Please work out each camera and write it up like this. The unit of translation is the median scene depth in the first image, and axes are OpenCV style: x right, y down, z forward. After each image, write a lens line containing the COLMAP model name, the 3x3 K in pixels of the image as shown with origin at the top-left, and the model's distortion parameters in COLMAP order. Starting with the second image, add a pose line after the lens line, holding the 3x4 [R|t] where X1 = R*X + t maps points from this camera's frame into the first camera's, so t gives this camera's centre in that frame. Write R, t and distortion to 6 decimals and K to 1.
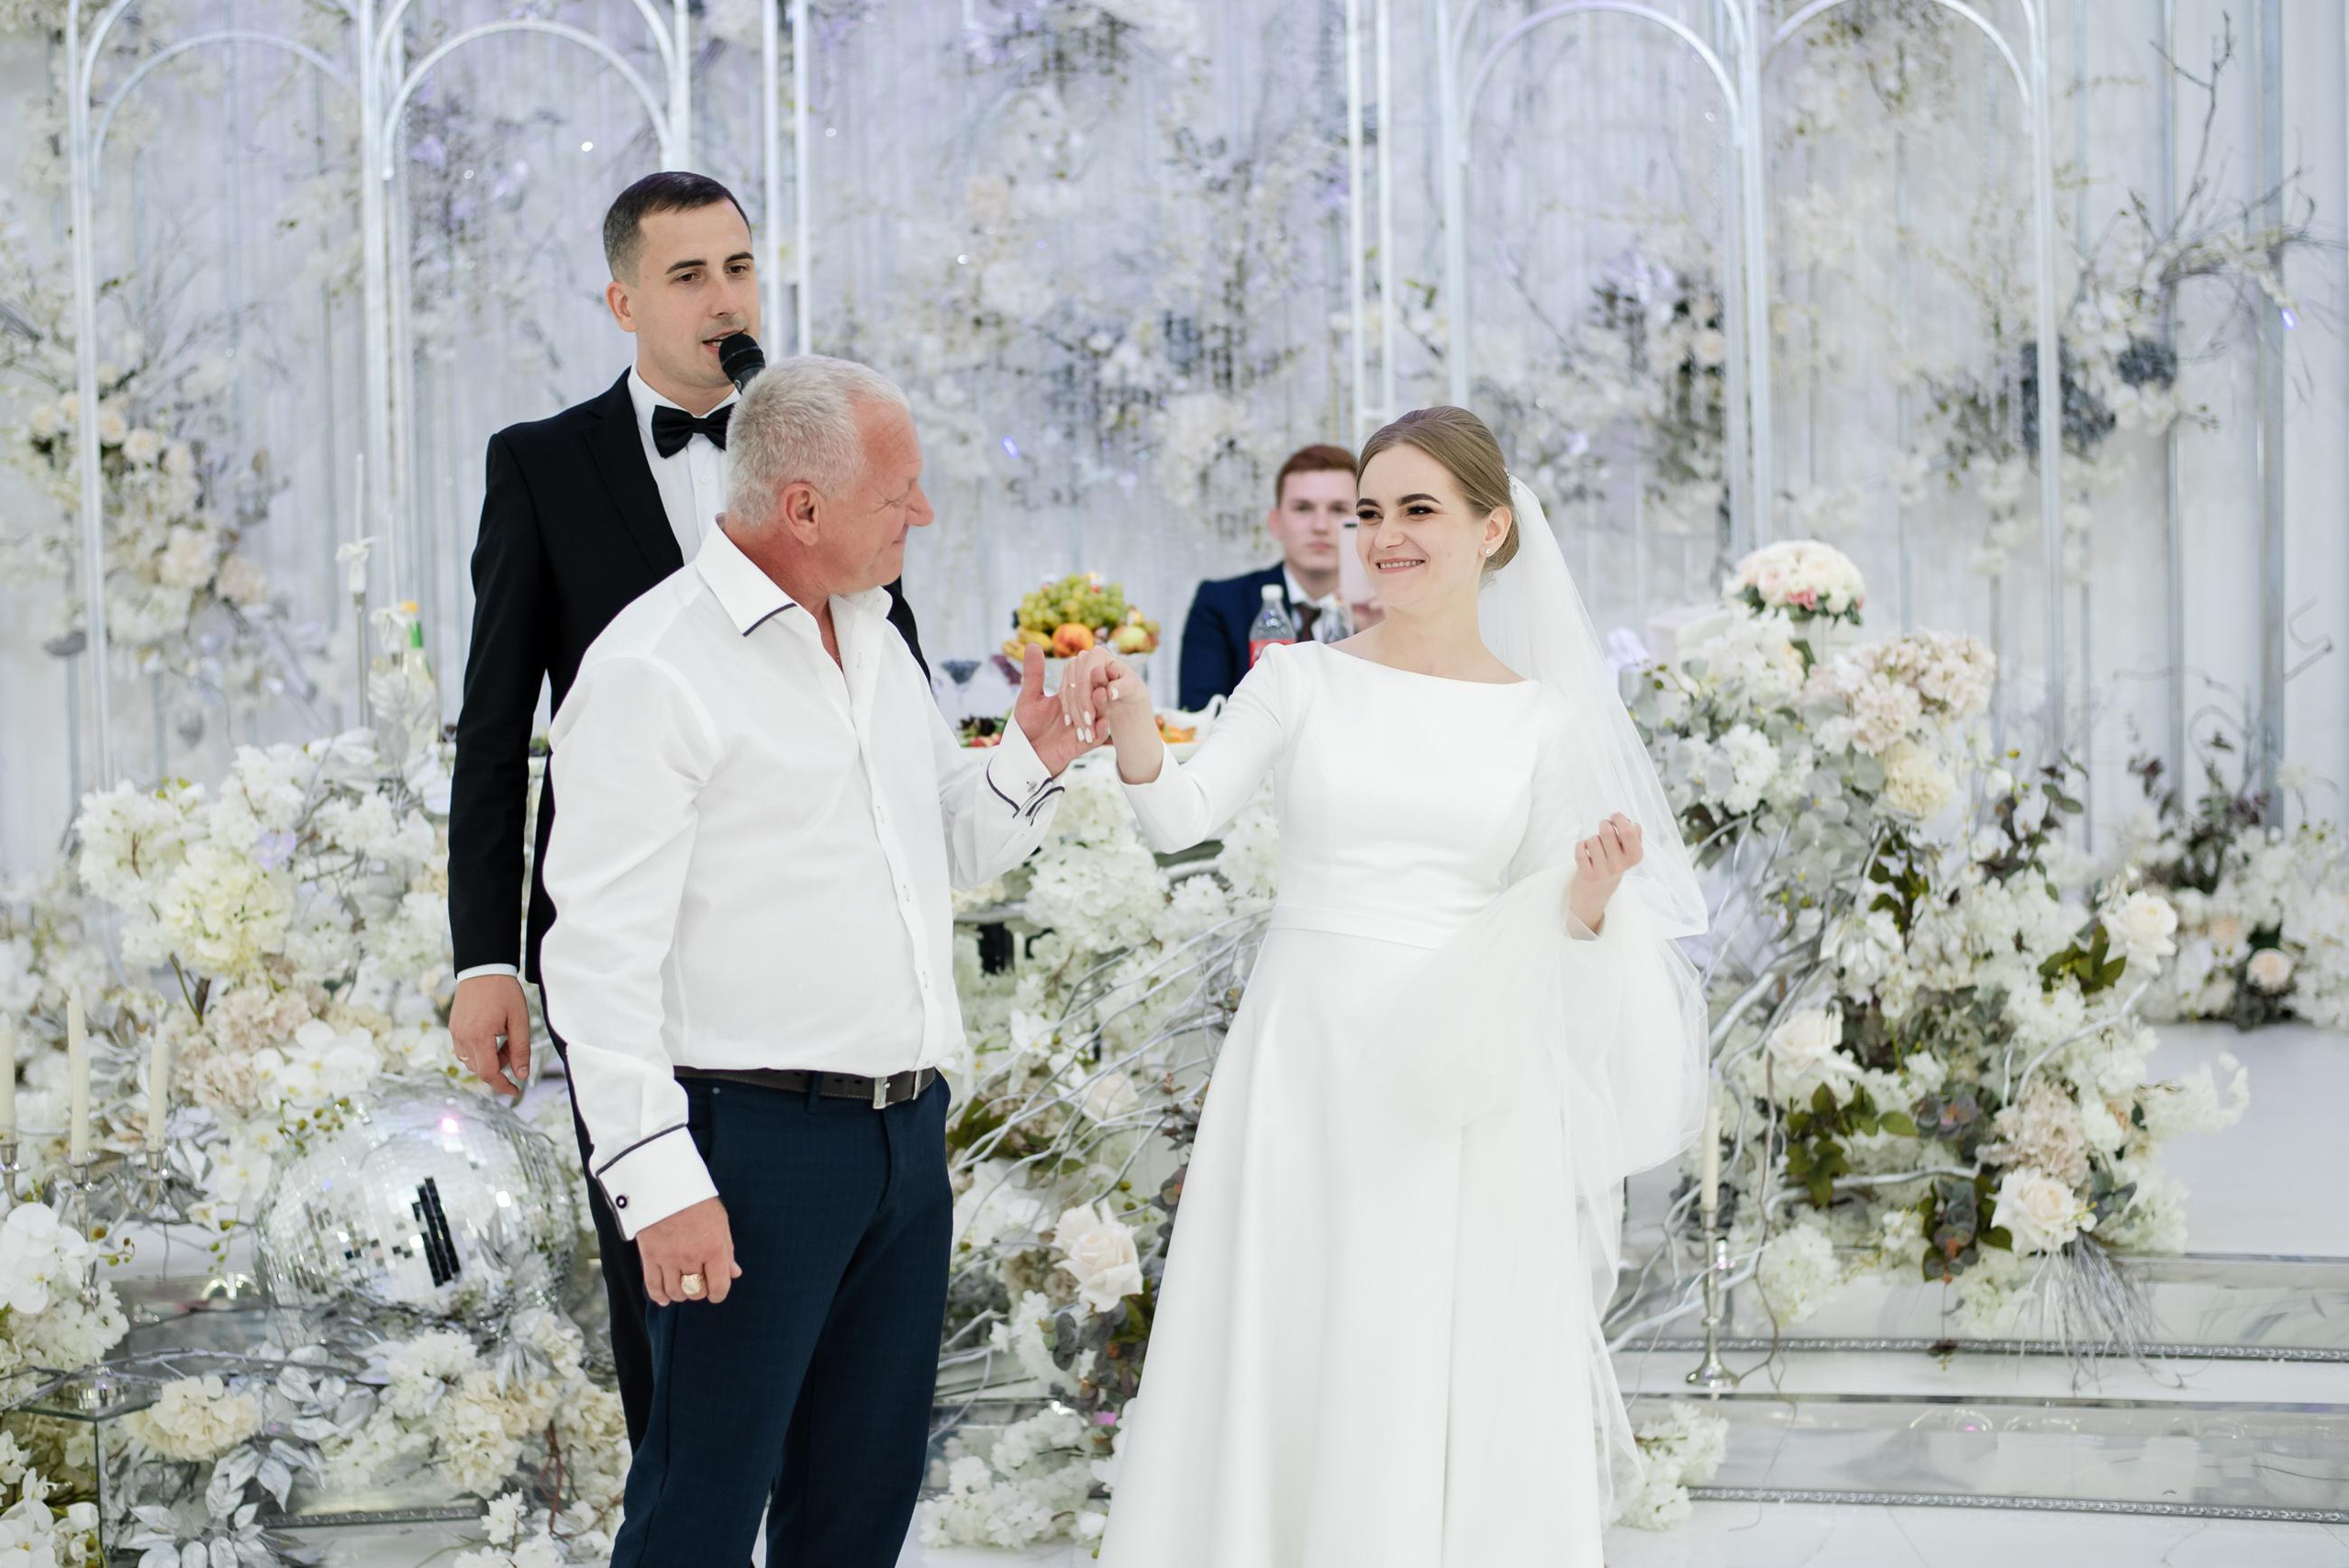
lens RADIAL K [[3892.1, 0, 1252.0], [0, 3892.1, 862.3], [0, 0, 1]] dist [-0.097176, 0.003037]
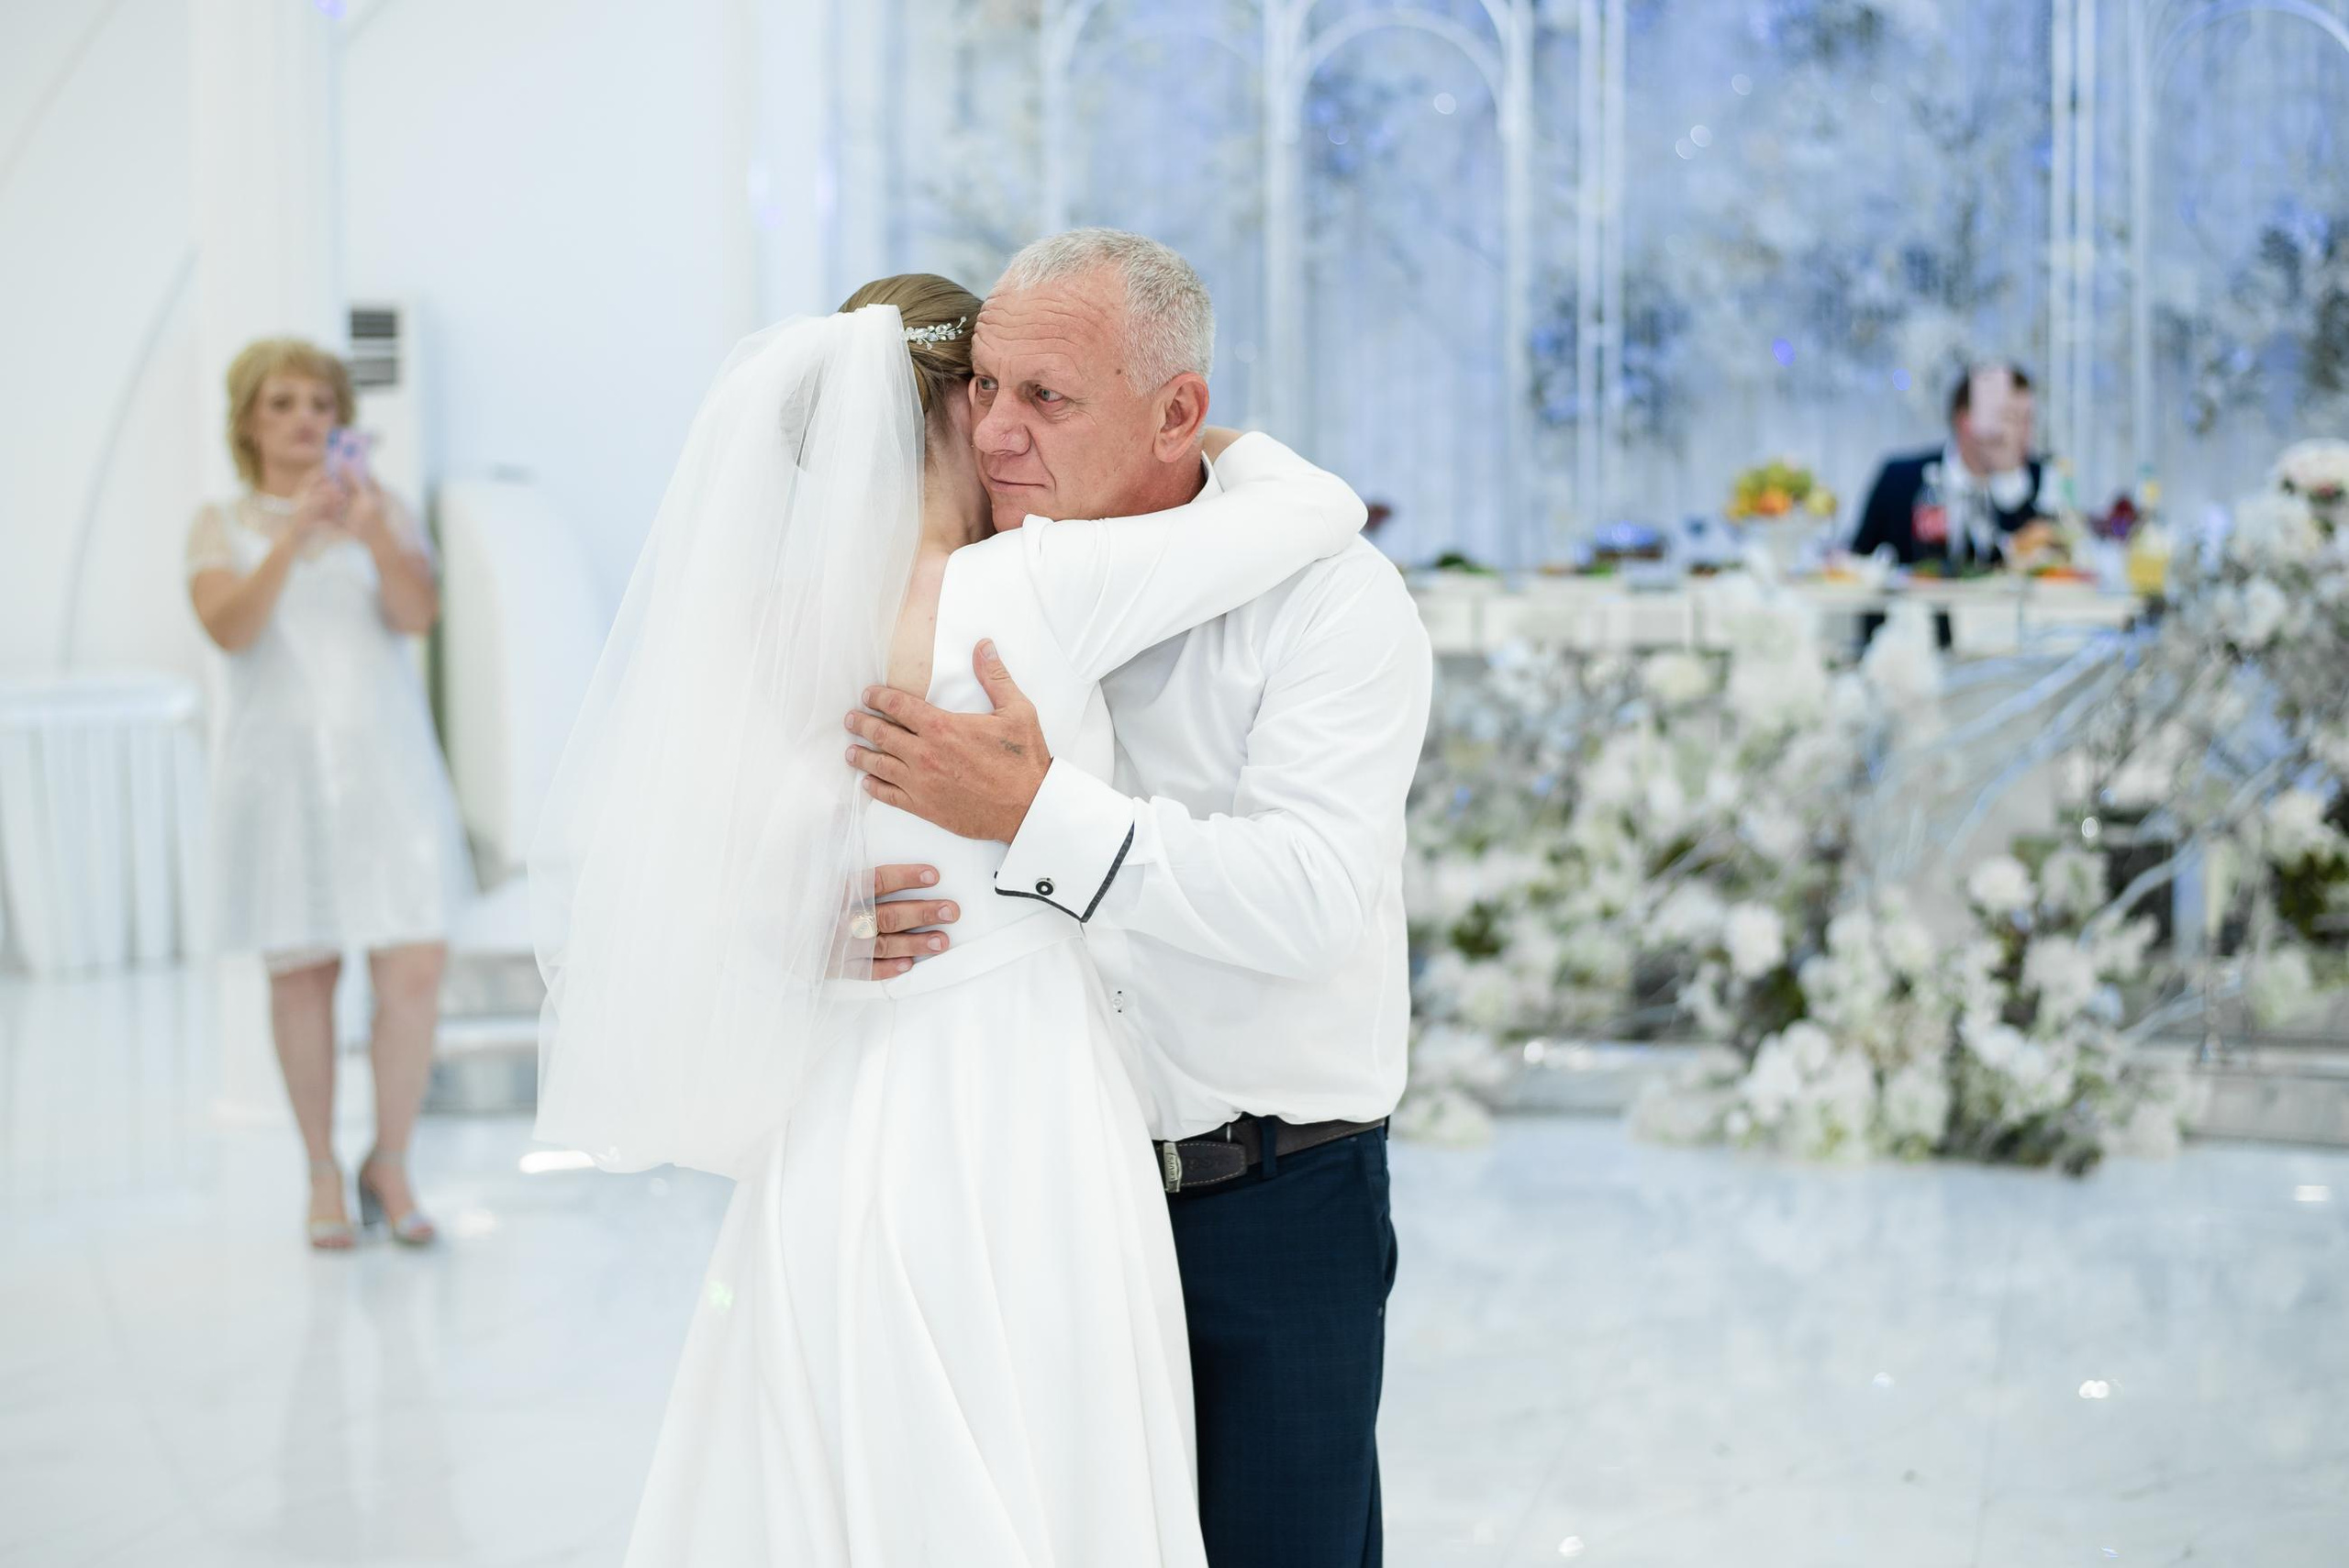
lens RADIAL K [[4149.8, 0, 1174.5], [0, 4149.8, 784.0], [0, 0, 1]] dist [-0.081762, -0.126920]
pose [[0.969749, 0.037081, -0.241271, 0.081815], [-0.035143, 0.999306, 0.012332, 0.023299], [0.241561, -0.003480, 0.970379, -0.359696]]
